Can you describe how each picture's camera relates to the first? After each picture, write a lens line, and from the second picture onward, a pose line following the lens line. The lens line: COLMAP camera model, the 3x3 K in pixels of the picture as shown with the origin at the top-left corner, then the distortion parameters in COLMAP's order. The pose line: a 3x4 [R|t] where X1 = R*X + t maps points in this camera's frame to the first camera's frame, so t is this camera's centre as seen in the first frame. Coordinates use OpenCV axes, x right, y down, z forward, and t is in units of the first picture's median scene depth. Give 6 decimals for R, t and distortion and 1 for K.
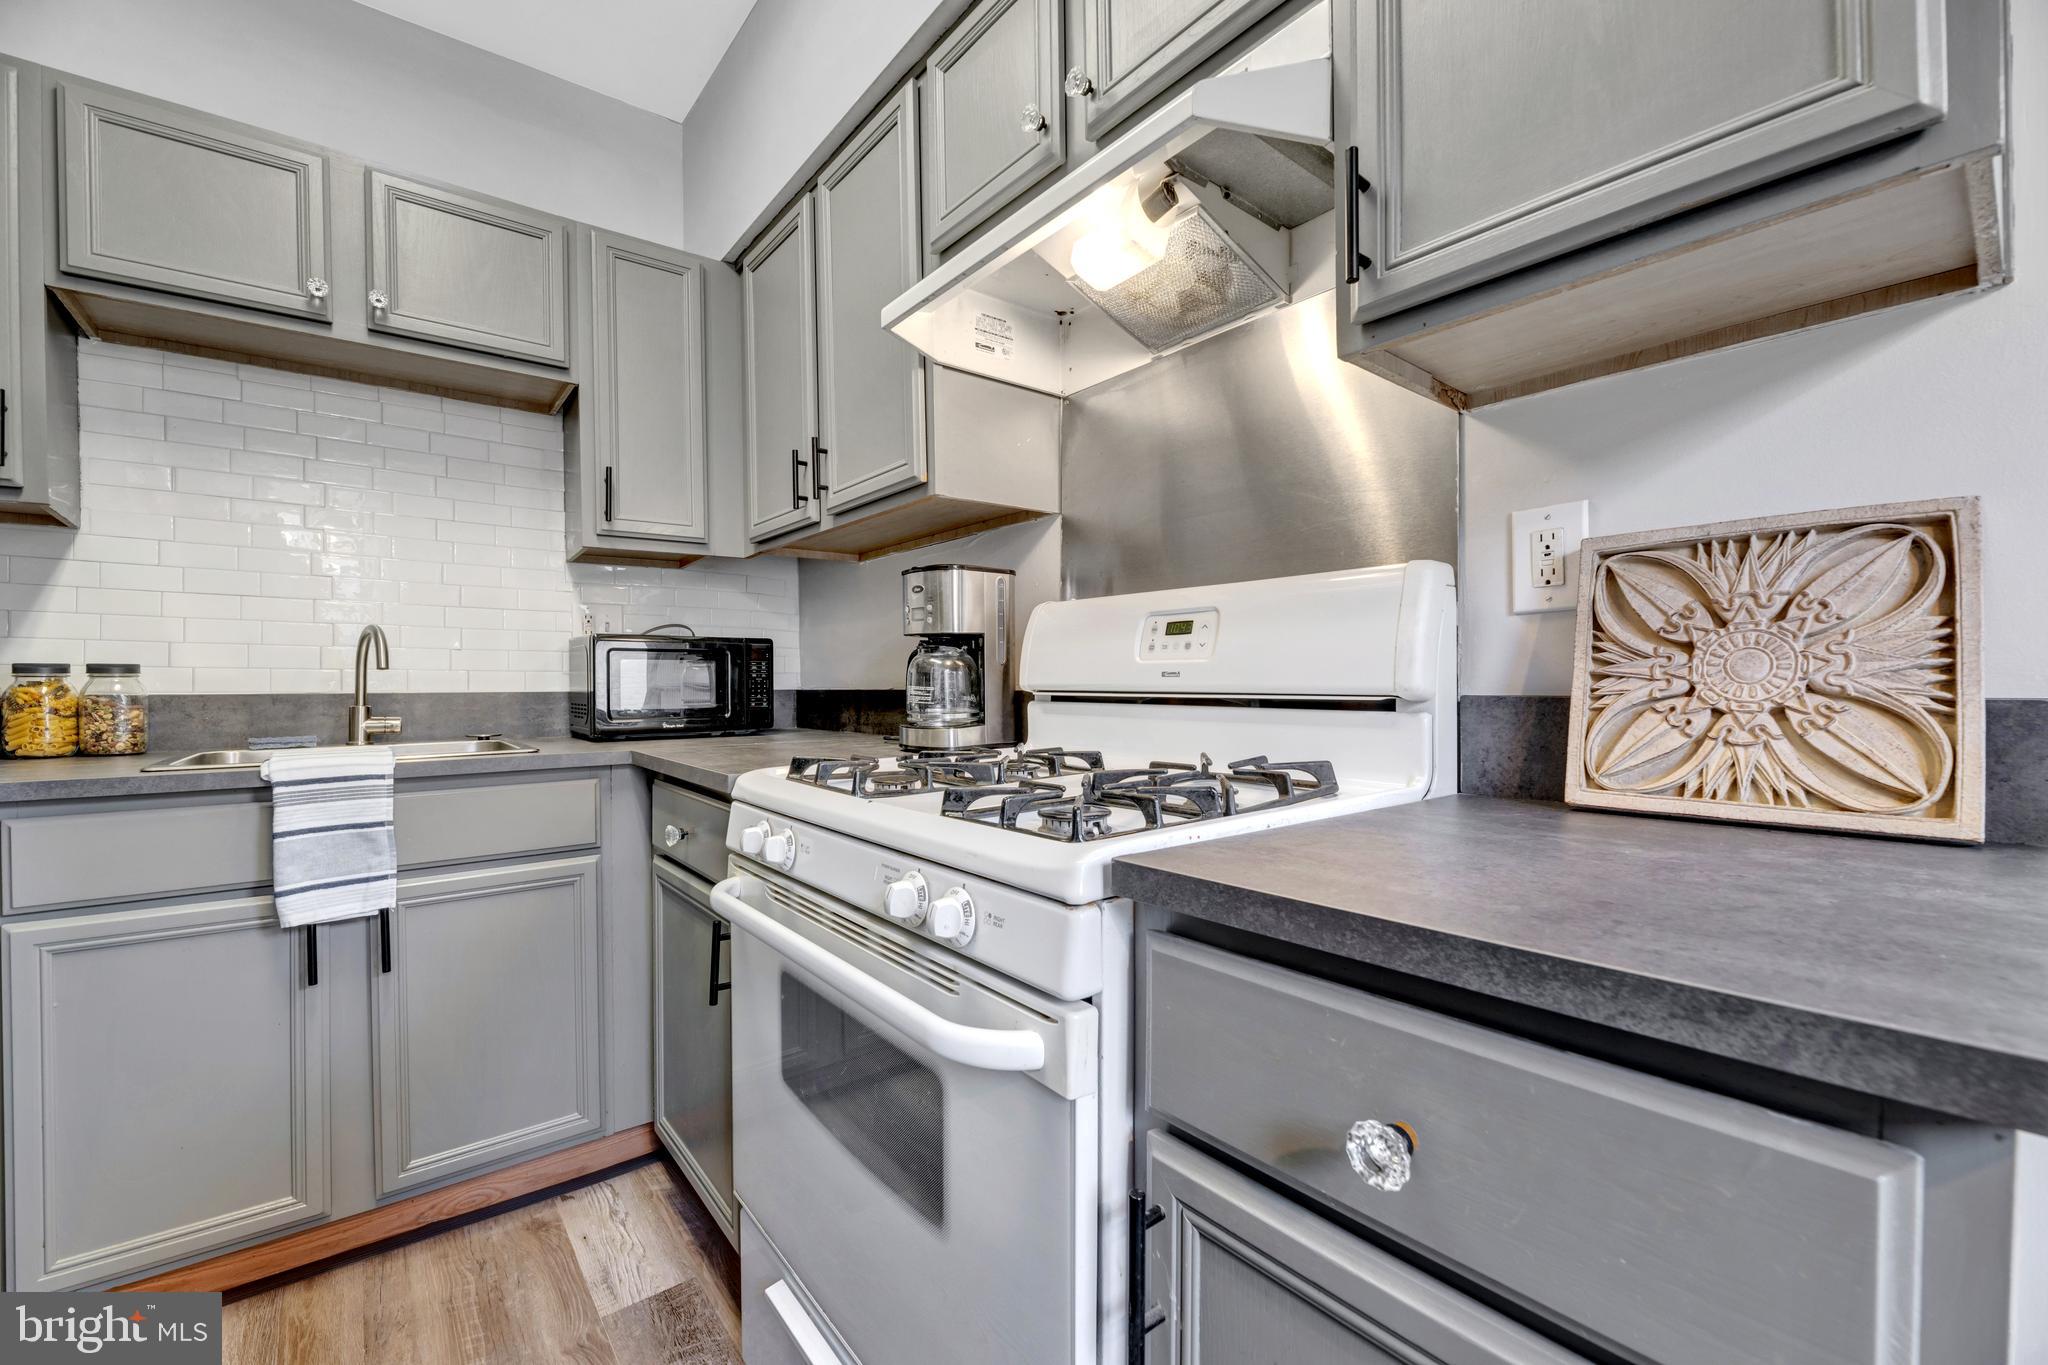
lens RADIAL K [[813.7, 0, 1018.1], [0, 813.7, 682.3], [0, 0, 1]] dist [0.001418, -0.006281]
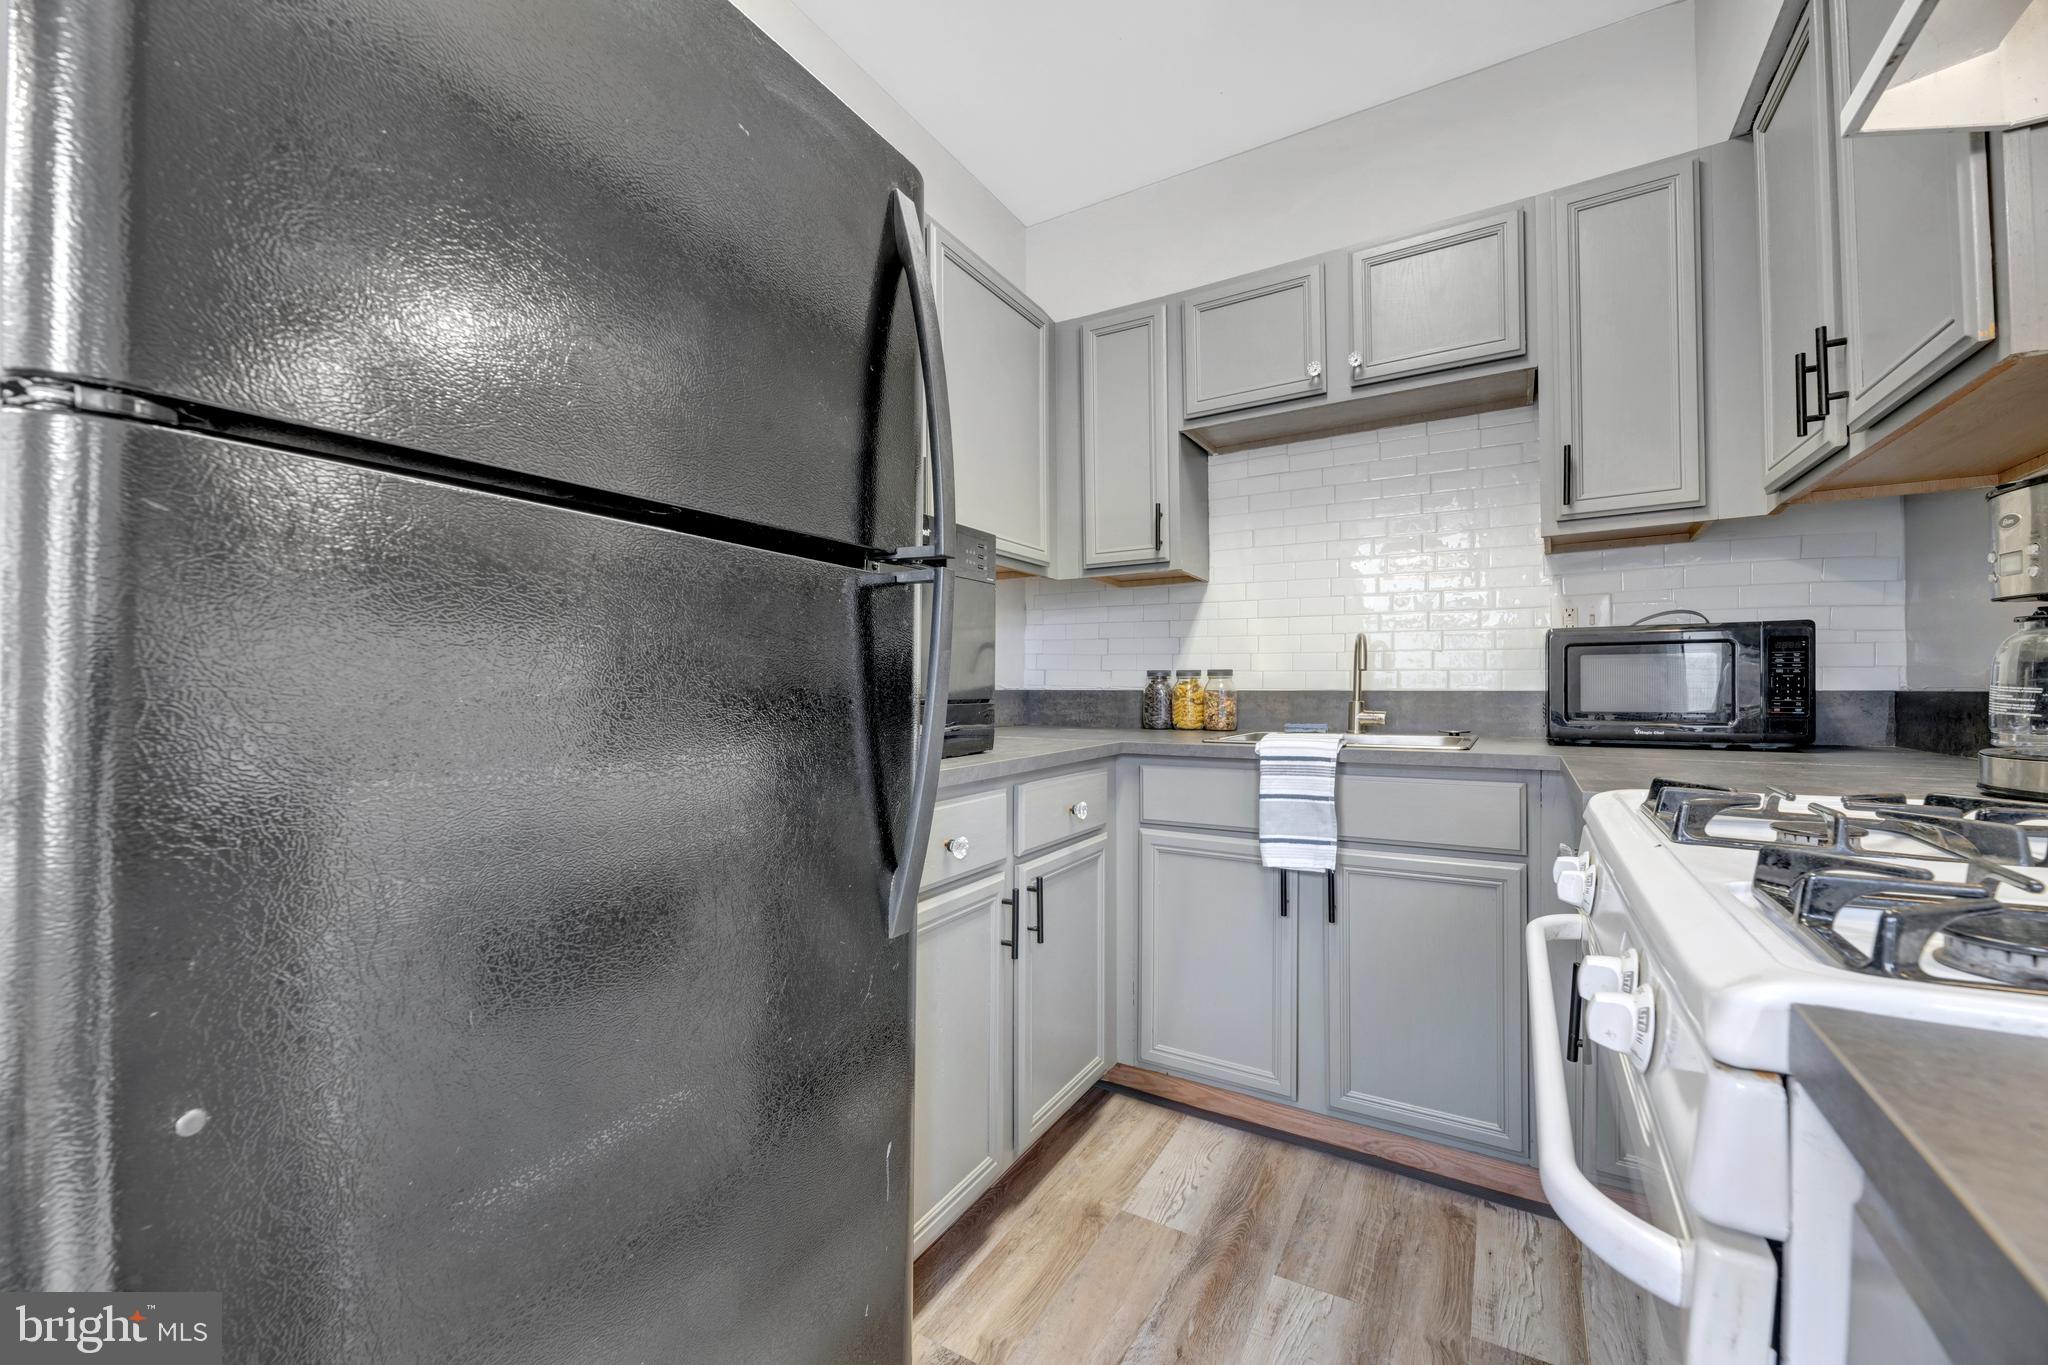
lens RADIAL K [[813.7, 0, 1018.1], [0, 813.7, 682.3], [0, 0, 1]] dist [0.001418, -0.006281]
pose [[0.352496, -0.001316, -0.935812, 0.159102], [0.002805, 0.999996, -0.000350, 0.000258], [0.935809, -0.002502, 0.352498, 0.119649]]
